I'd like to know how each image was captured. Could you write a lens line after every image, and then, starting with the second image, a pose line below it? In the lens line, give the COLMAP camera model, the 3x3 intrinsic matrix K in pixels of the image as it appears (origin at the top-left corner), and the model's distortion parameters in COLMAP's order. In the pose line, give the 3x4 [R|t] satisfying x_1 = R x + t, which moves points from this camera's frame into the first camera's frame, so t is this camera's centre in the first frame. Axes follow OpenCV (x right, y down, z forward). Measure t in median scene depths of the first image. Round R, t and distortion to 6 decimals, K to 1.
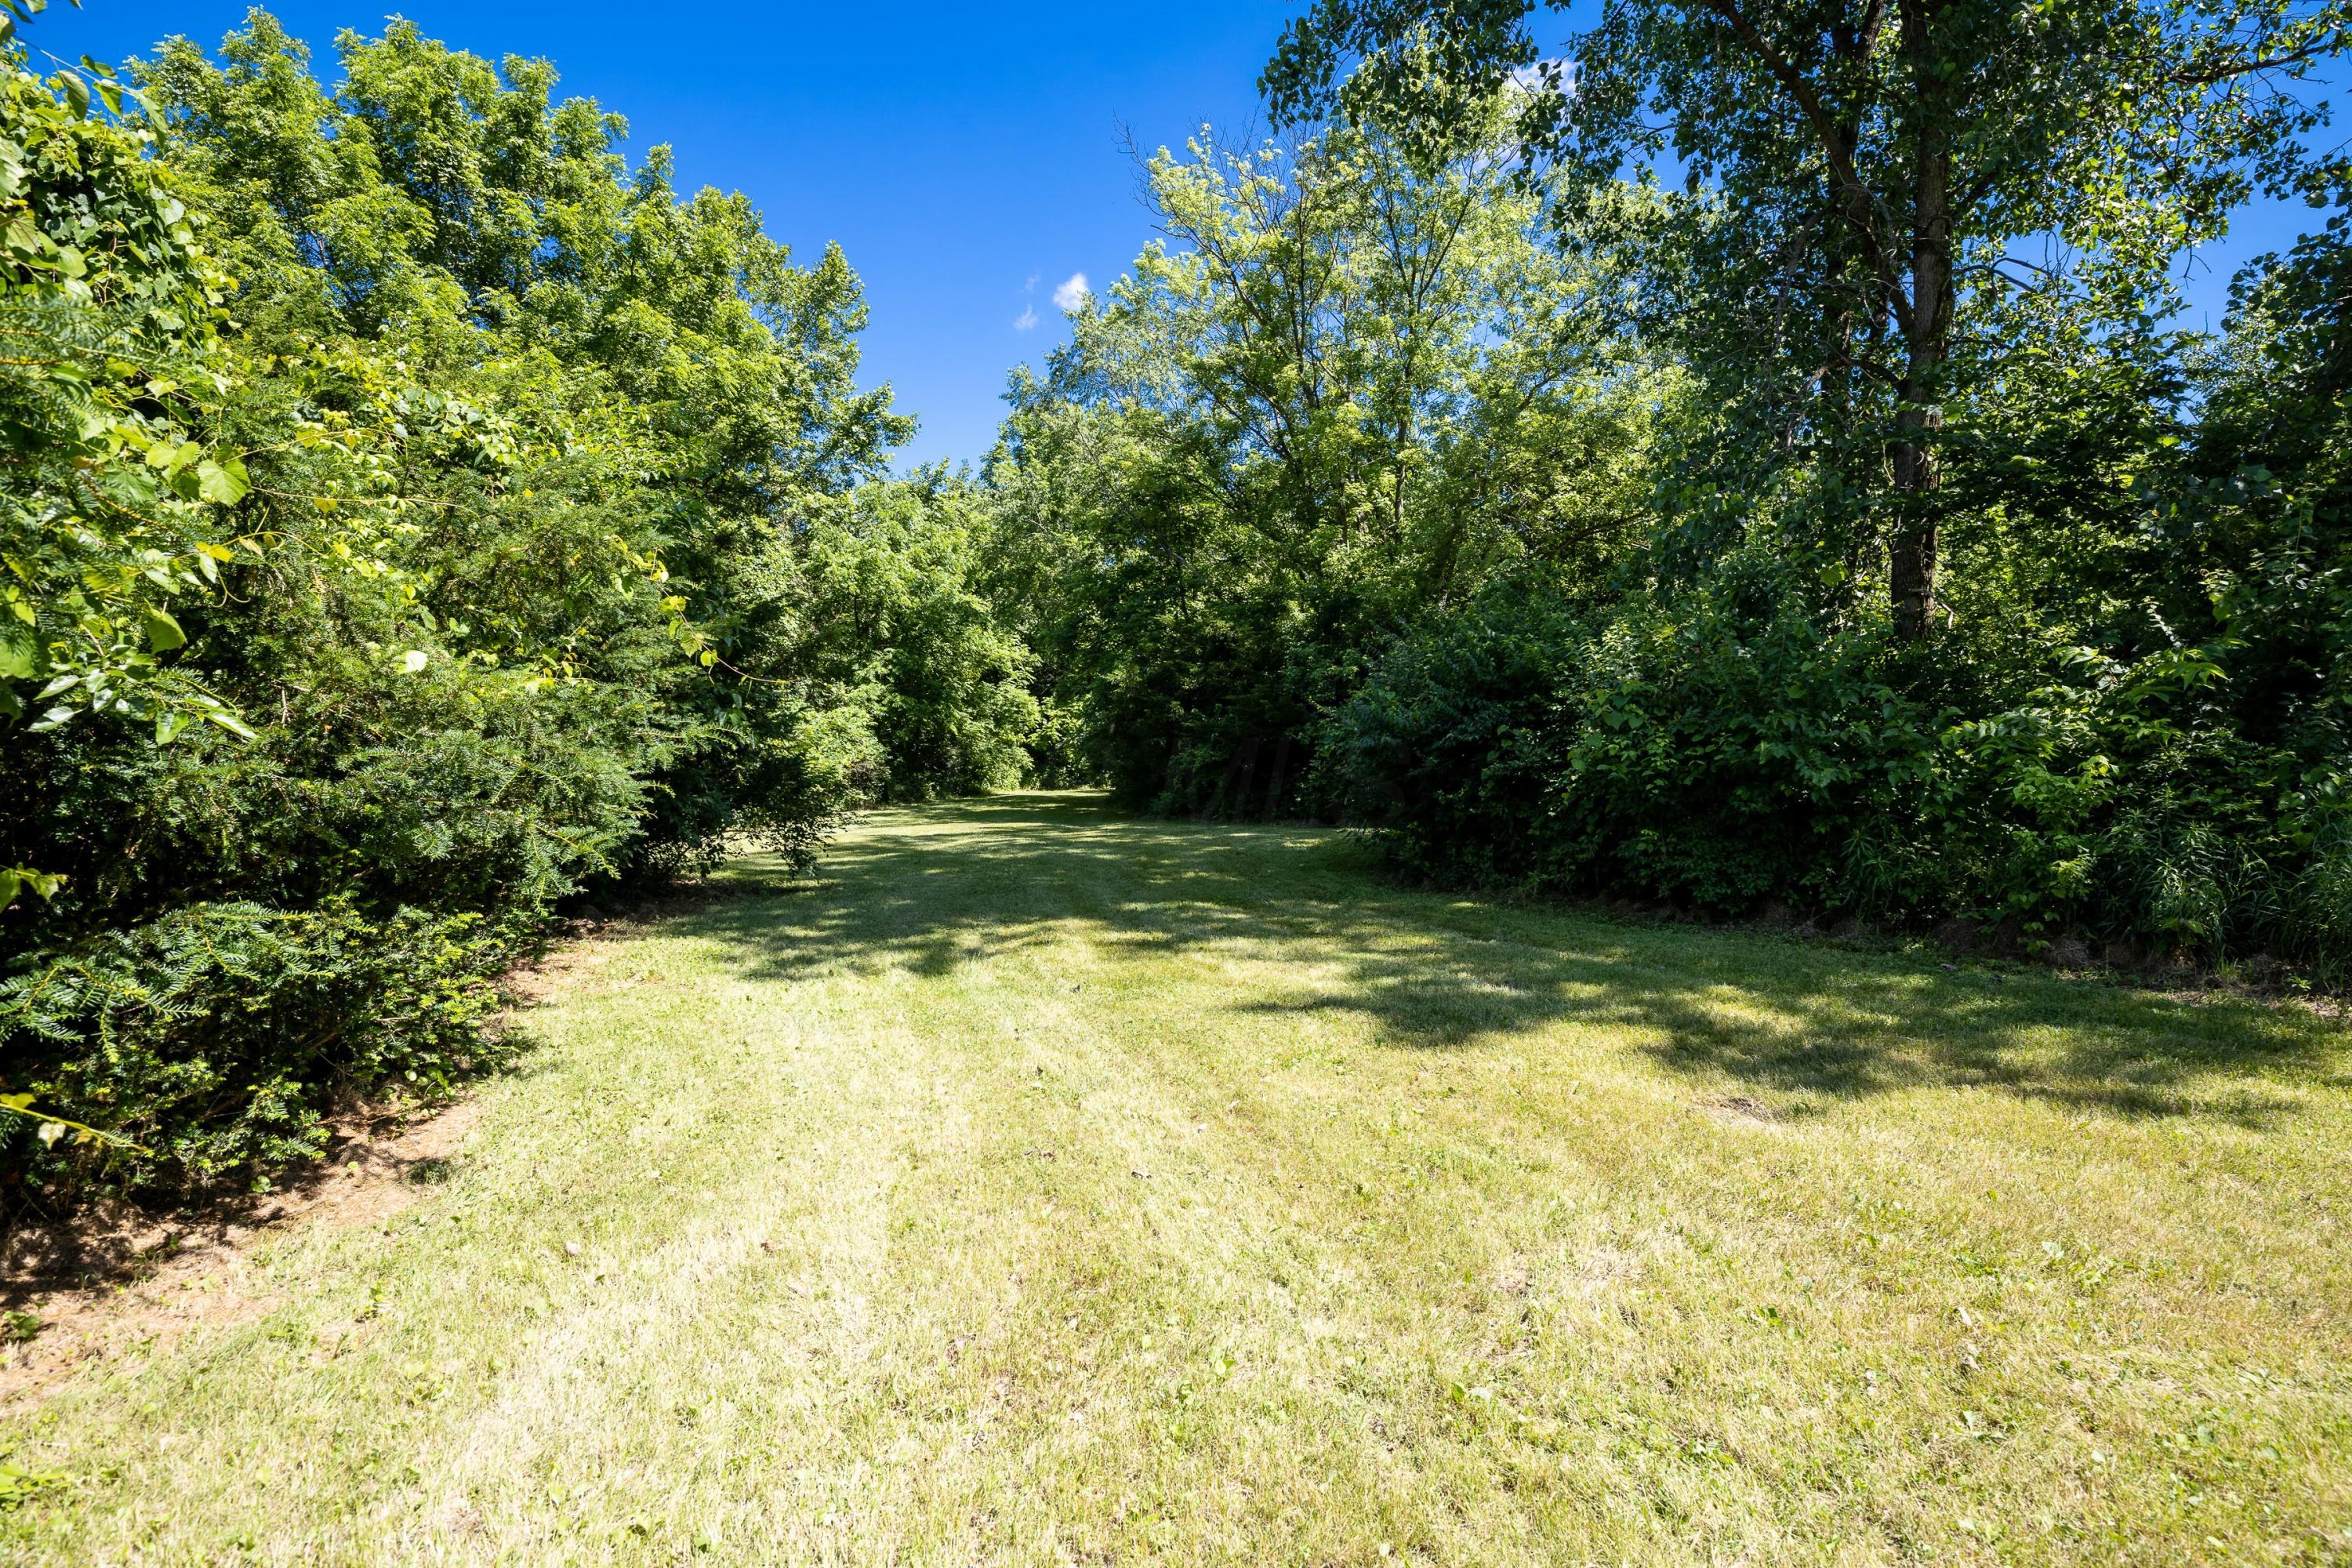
lens RADIAL K [[1172.6, 0, 1176.0], [0, 1172.6, 784.0], [0, 0, 1]] dist [0.038310, -0.013506]
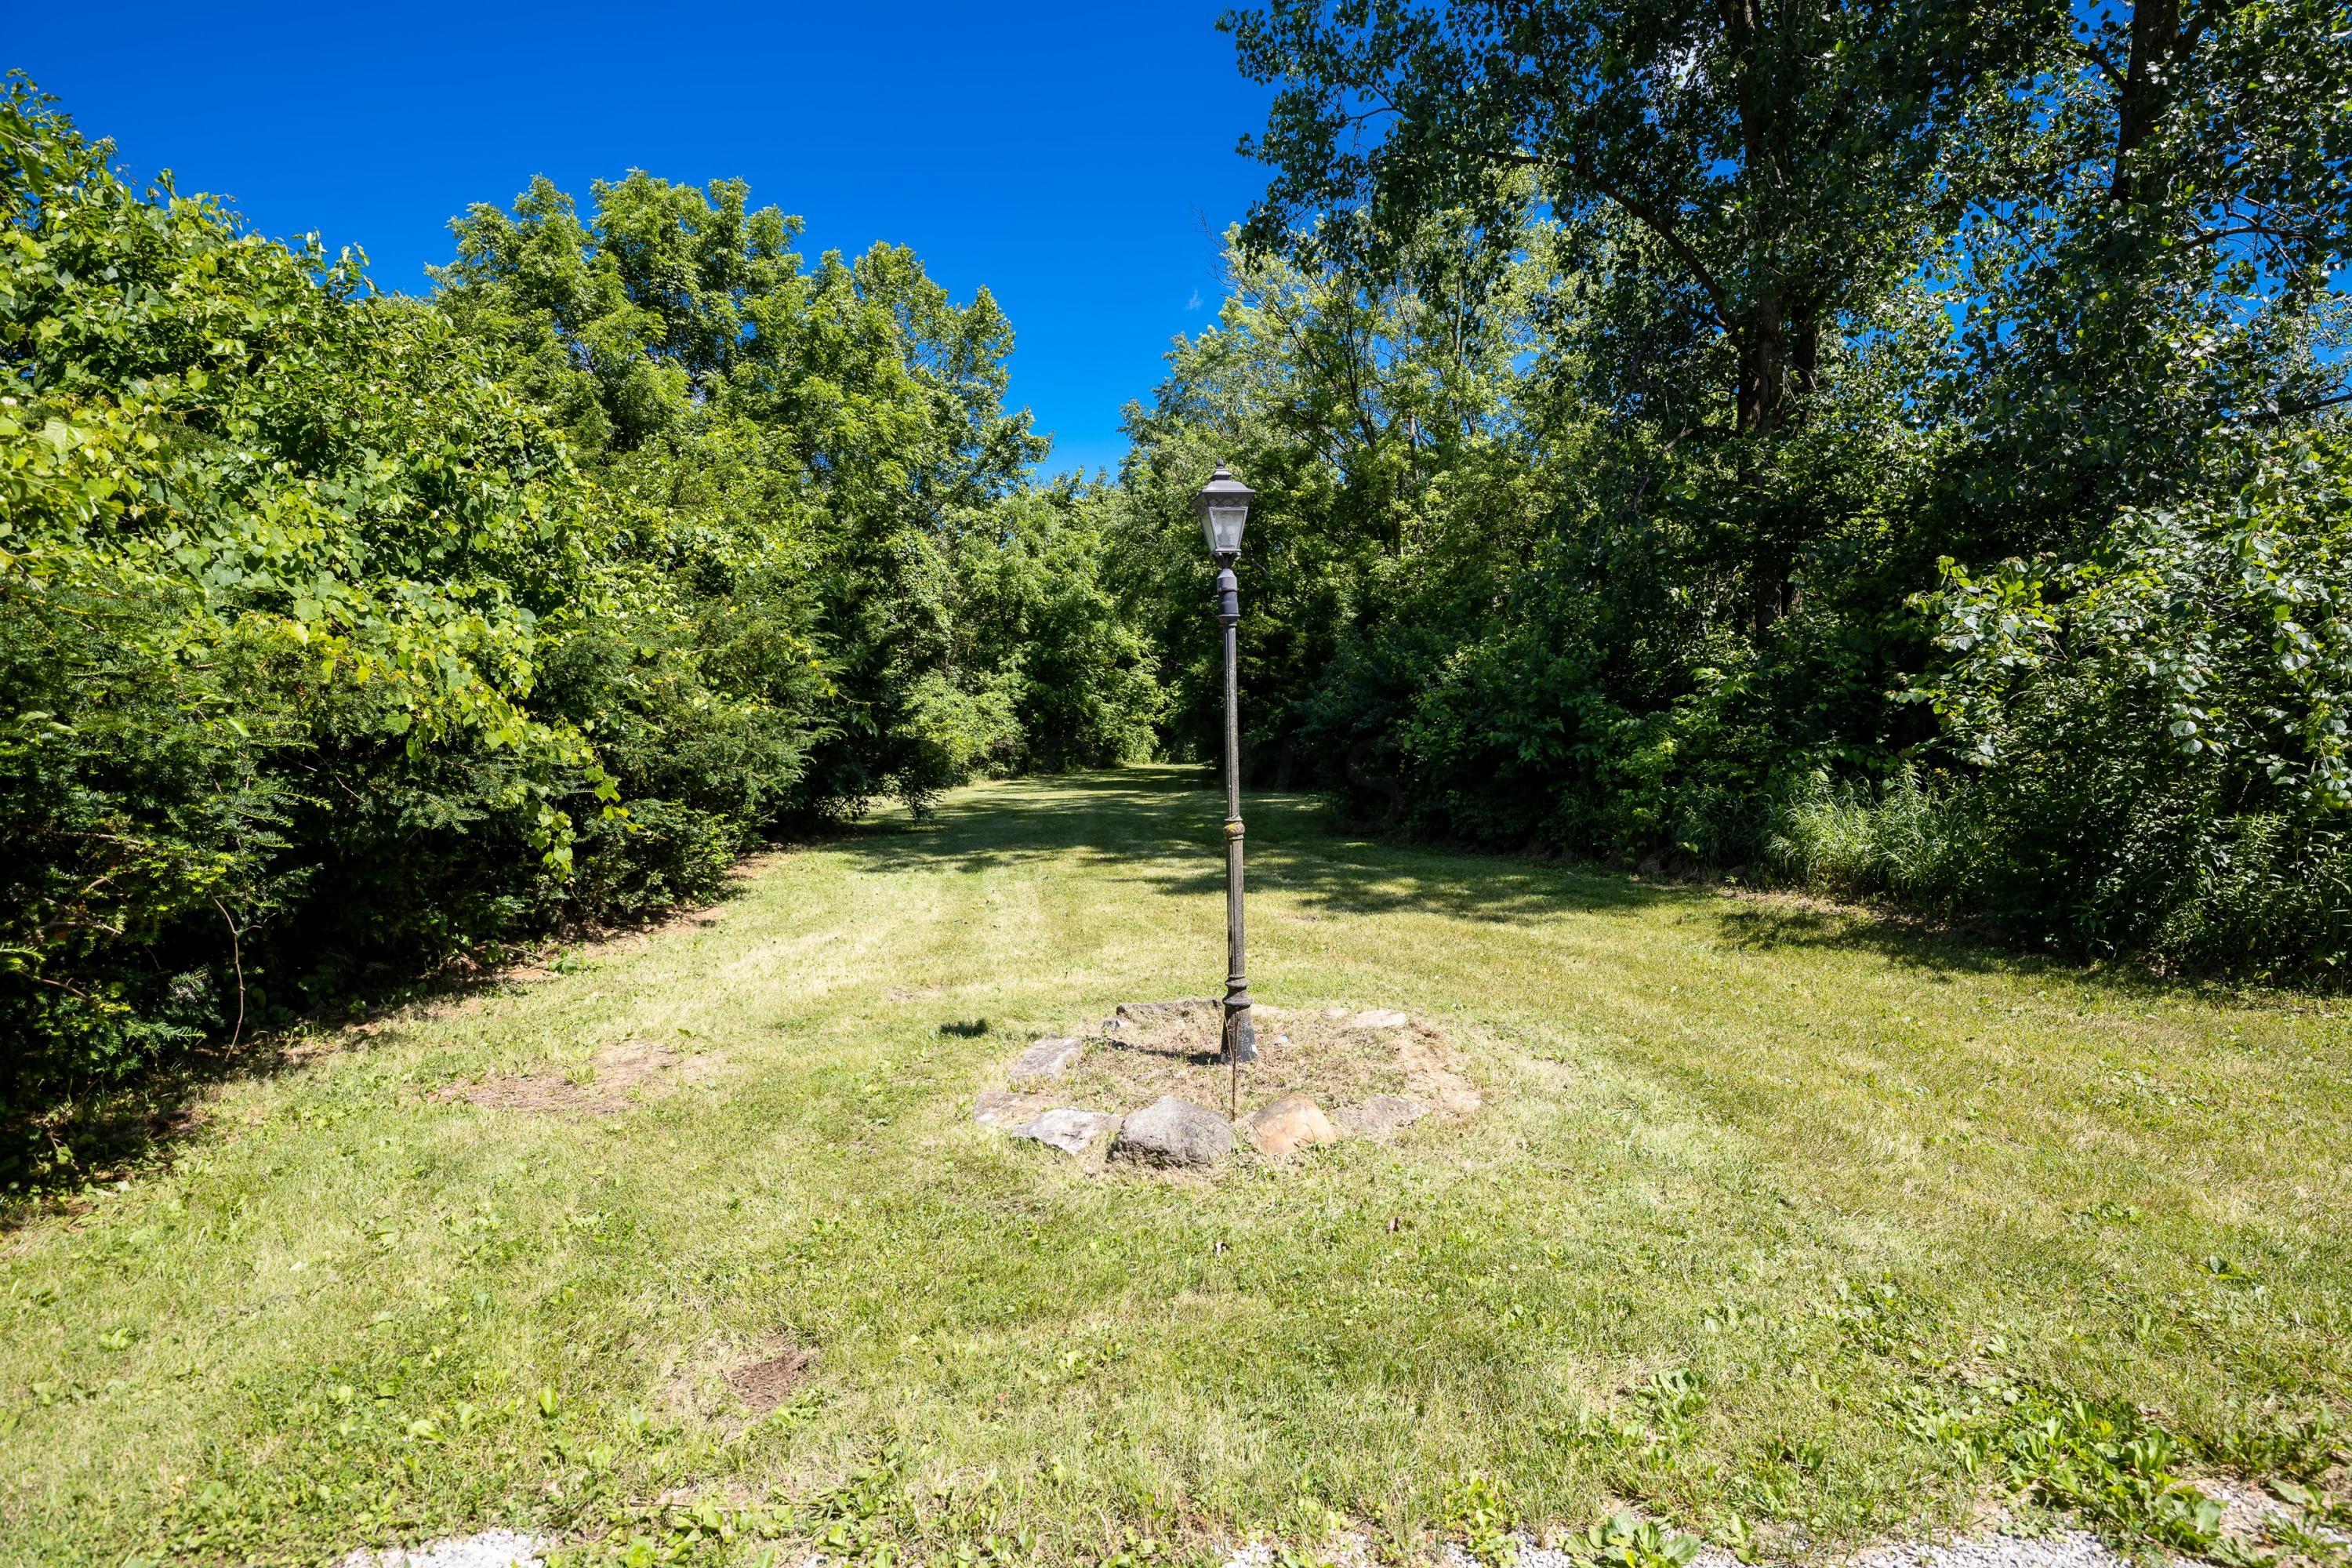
lens RADIAL K [[1170.1, 0, 1176.0], [0, 1170.1, 784.0], [0, 0, 1]] dist [0.103326, 0.000241]
pose [[0.989677, 0.007202, -0.143132, 0.098693], [-0.004164, 0.999760, 0.021507, 0.000108], [0.143253, -0.020689, 0.989470, -0.188819]]
